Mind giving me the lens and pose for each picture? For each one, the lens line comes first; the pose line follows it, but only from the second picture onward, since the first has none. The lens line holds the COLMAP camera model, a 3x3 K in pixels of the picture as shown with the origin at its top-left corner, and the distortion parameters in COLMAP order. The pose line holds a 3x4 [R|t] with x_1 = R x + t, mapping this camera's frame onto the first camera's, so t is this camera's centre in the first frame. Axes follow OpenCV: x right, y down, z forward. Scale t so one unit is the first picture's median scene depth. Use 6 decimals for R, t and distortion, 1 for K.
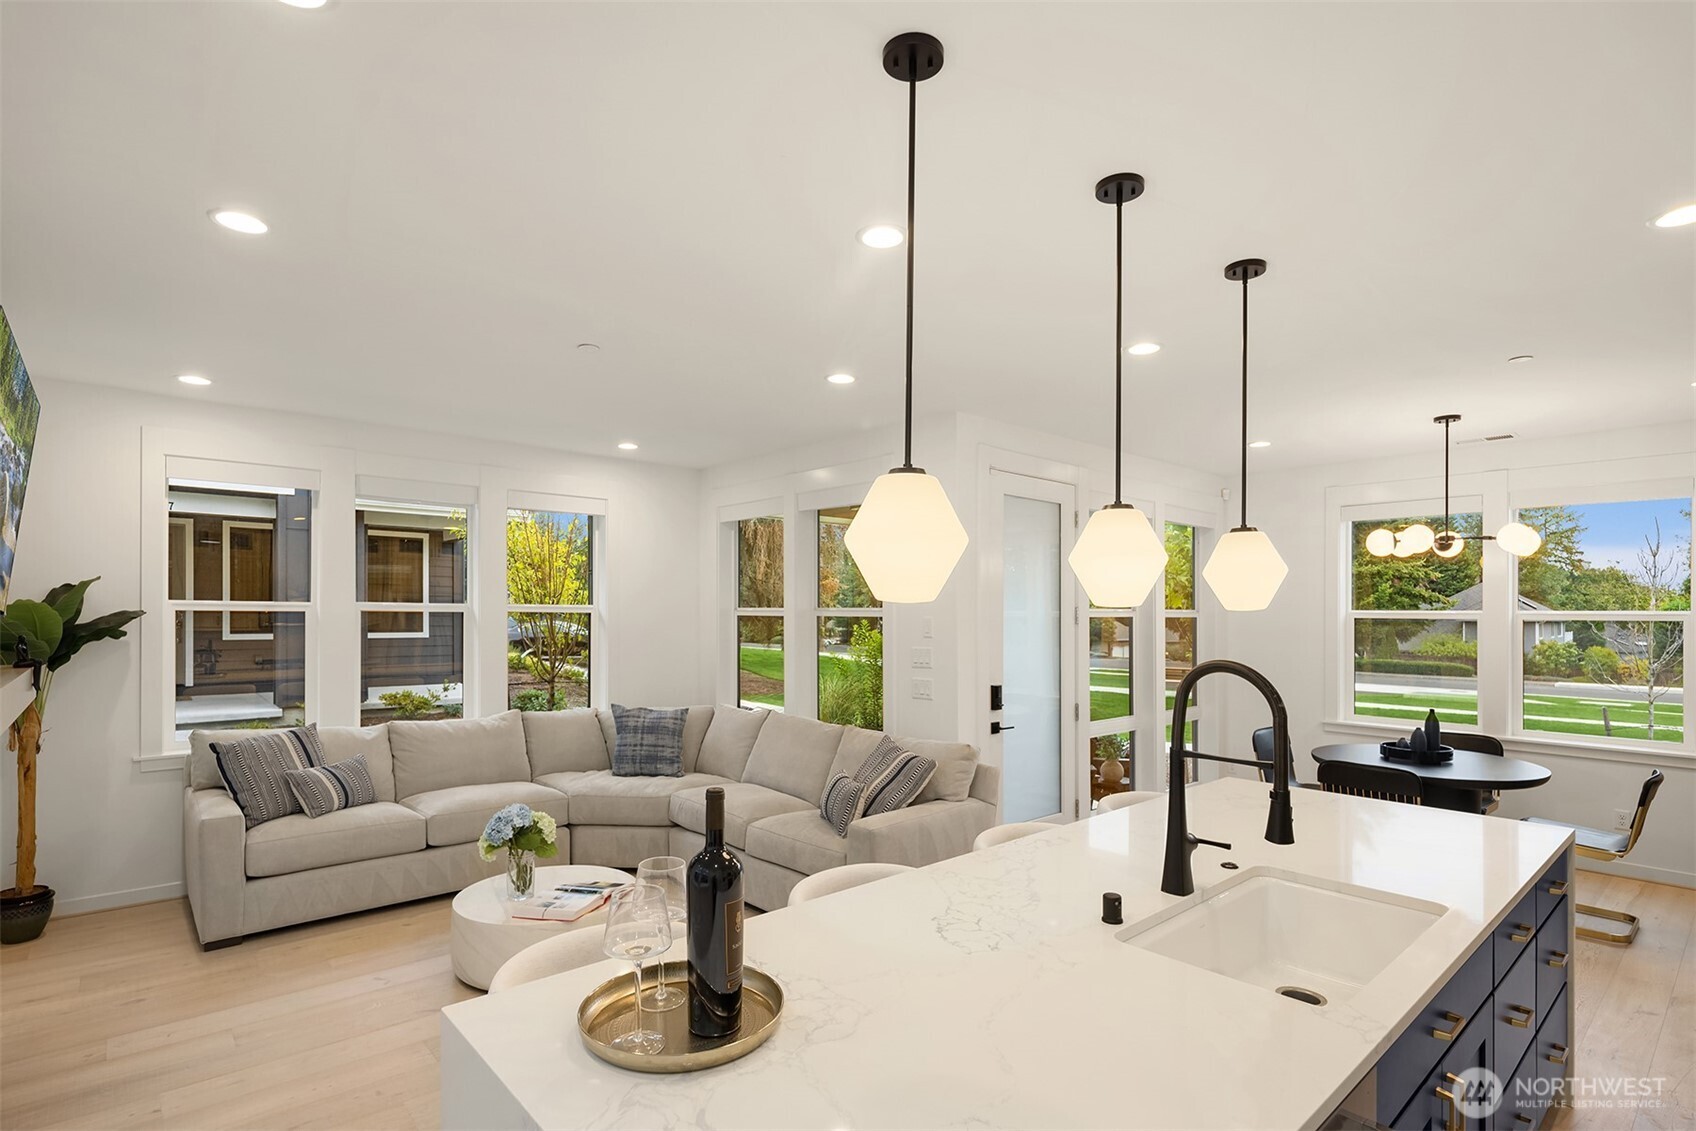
lens RADIAL K [[822.7, 0, 853.6], [0, 822.7, 616.4], [0, 0, 1]] dist [-0.001443, -0.002248]
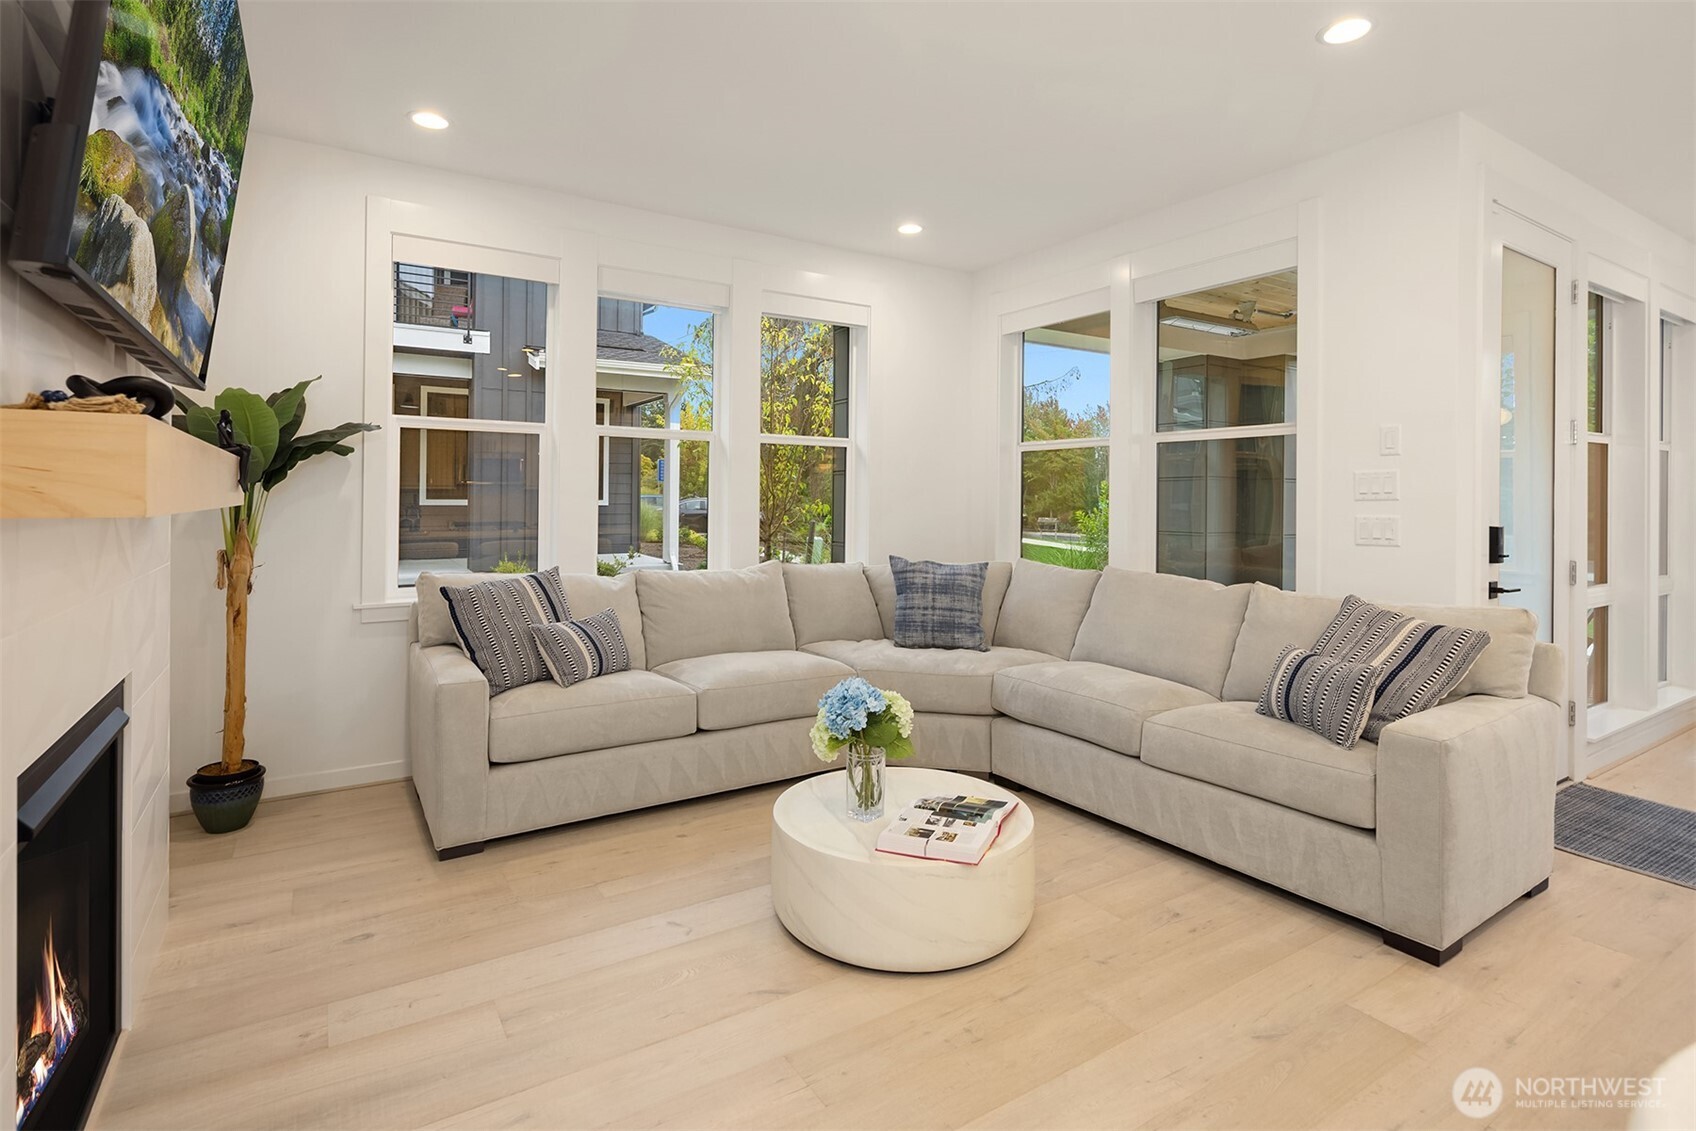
lens RADIAL K [[820.5, 0, 845.2], [0, 820.5, 490.2], [0, 0, 1]] dist [0.001334, 0.000820]
pose [[0.986643, -0.001763, -0.162889, -0.267871], [-0.000630, 0.999893, -0.014636, 0.071010], [0.162897, 0.014543, 0.986536, 0.278589]]
